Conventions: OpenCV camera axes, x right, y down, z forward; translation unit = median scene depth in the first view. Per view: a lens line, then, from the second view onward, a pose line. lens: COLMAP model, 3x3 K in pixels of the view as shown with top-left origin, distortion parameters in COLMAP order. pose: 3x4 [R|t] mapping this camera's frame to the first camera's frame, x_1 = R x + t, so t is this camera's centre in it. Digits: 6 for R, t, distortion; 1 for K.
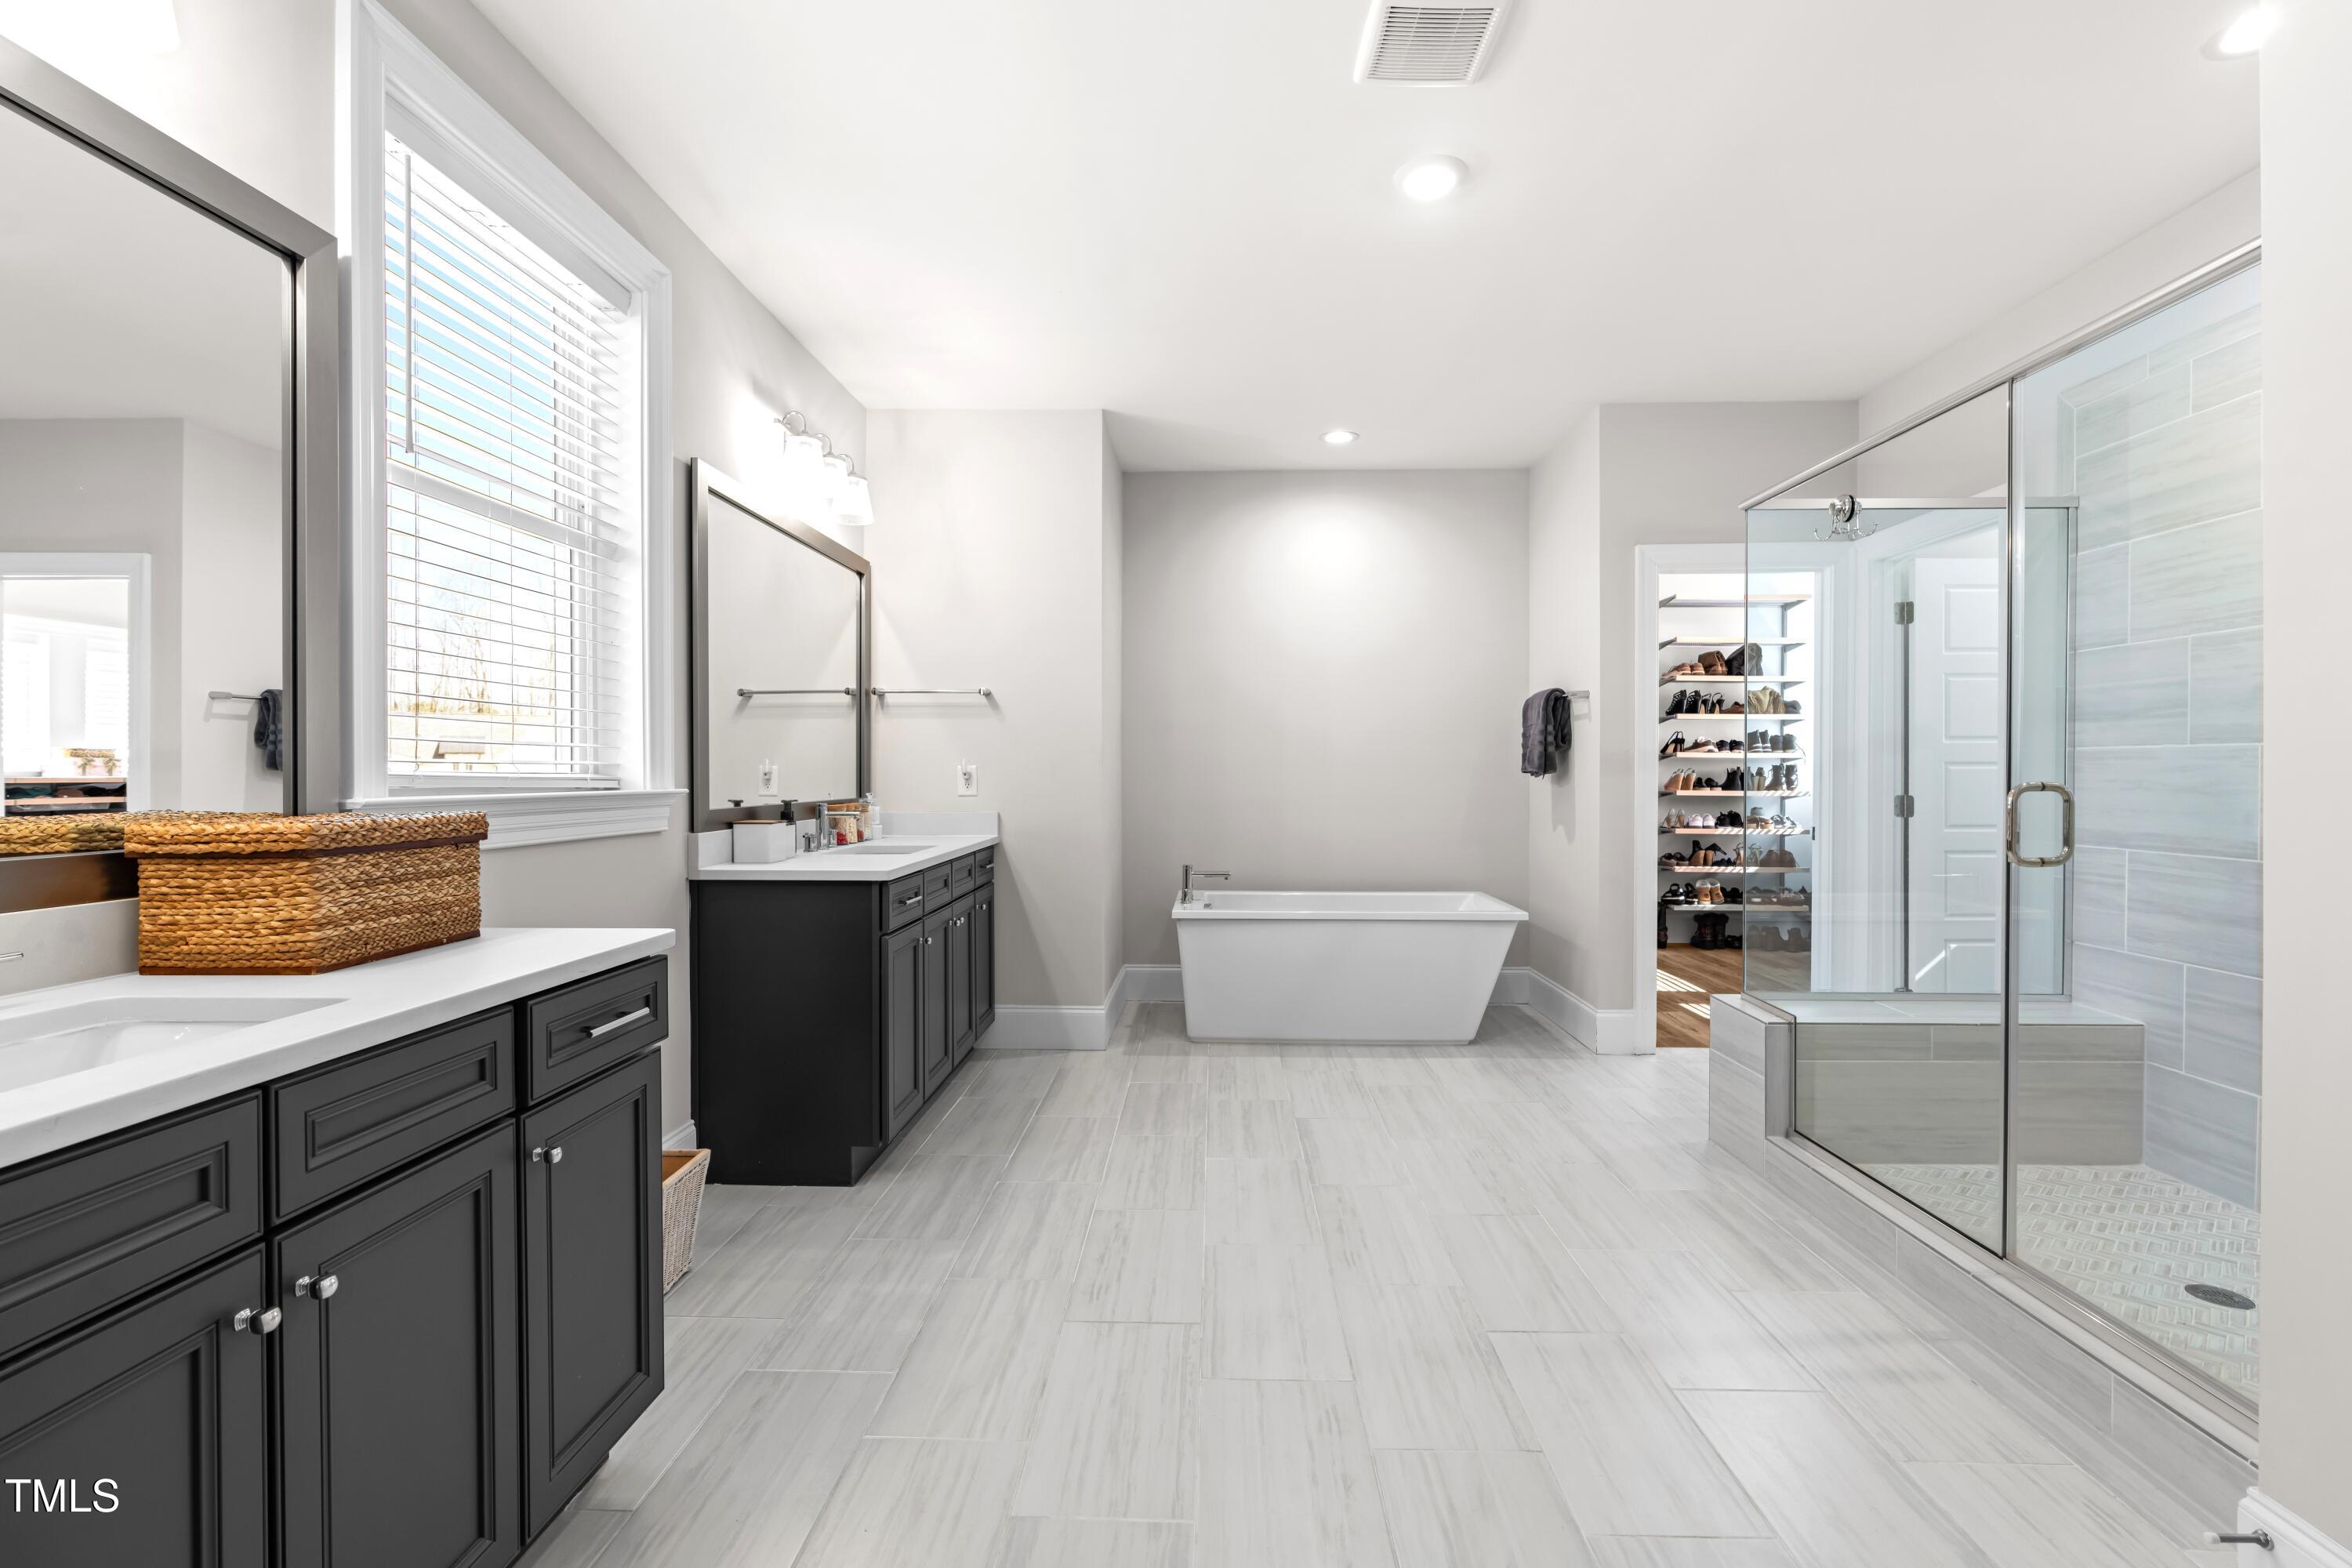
lens RADIAL K [[1059.3, 0, 1197.5], [0, 1059.3, 793.0], [0, 0, 1]] dist [-0.013134, 0.005486]
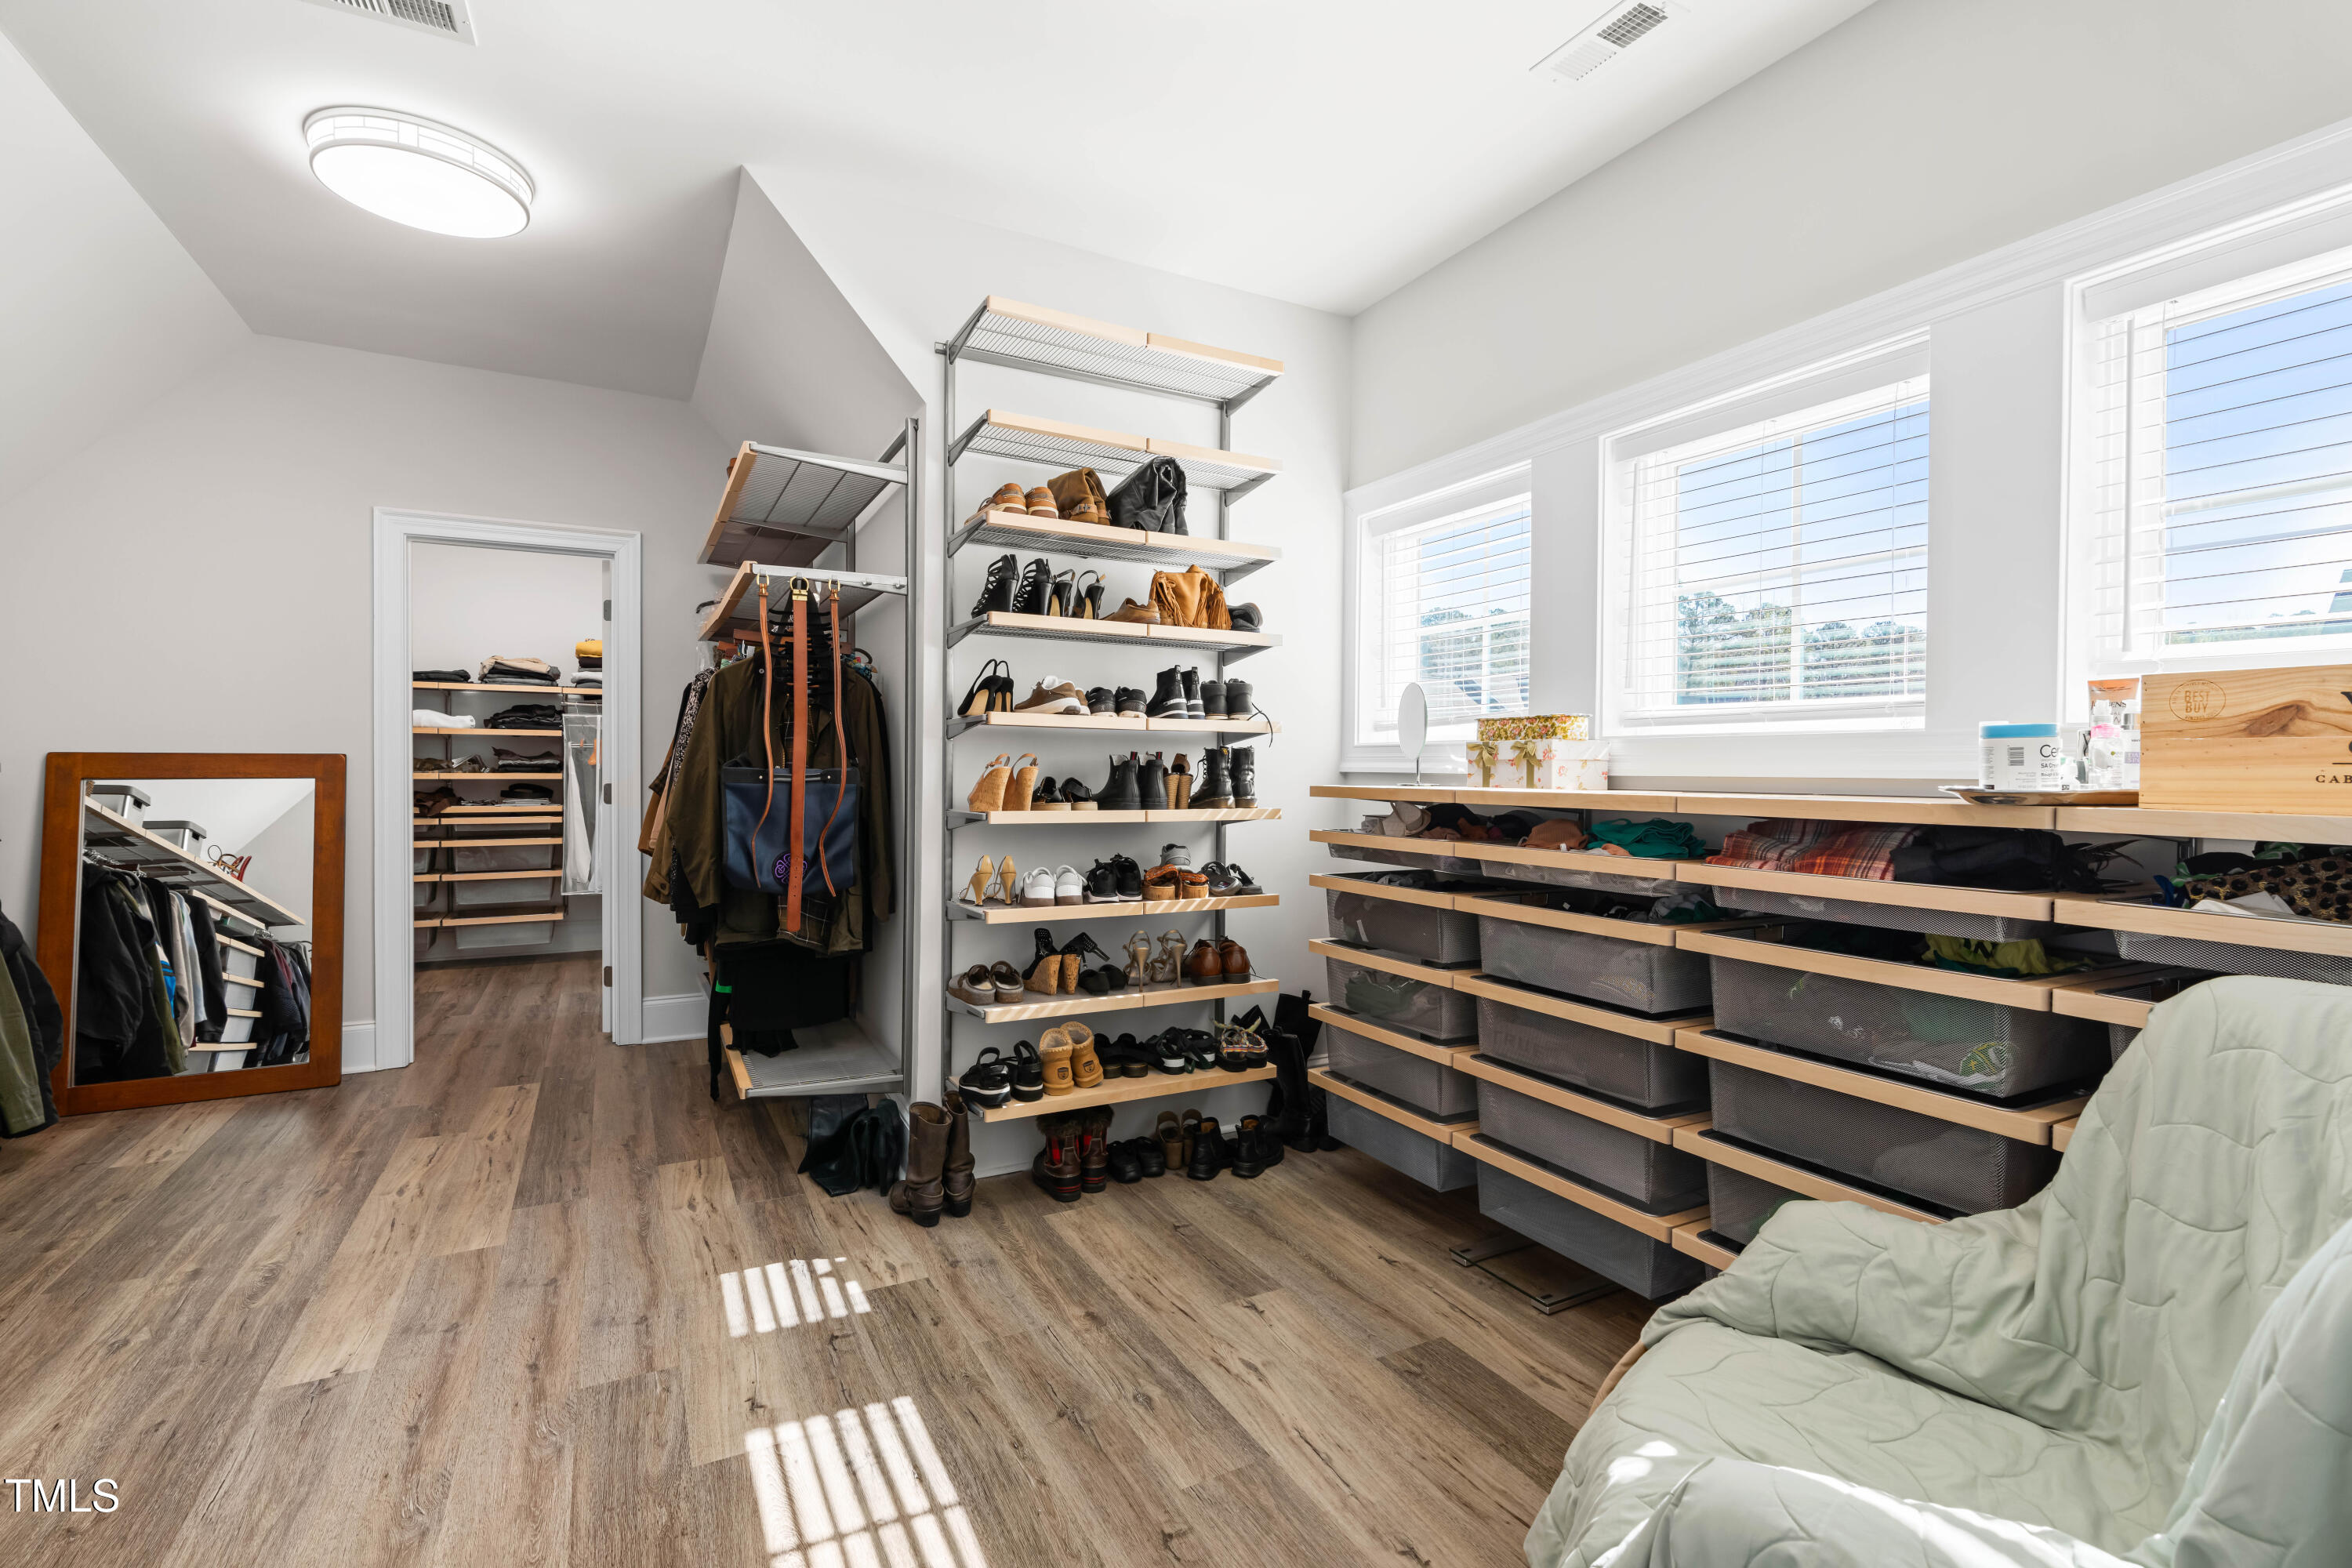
lens RADIAL K [[1059.3, 0, 1175.7], [0, 1059.3, 779.3], [0, 0, 1]] dist [-0.013134, 0.005486]
pose [[0.868543, 0.001247, 0.495613, 0.318720], [-0.002513, 0.999995, 0.001887, -0.014915], [-0.495608, -0.002884, 0.868542, 0.627909]]
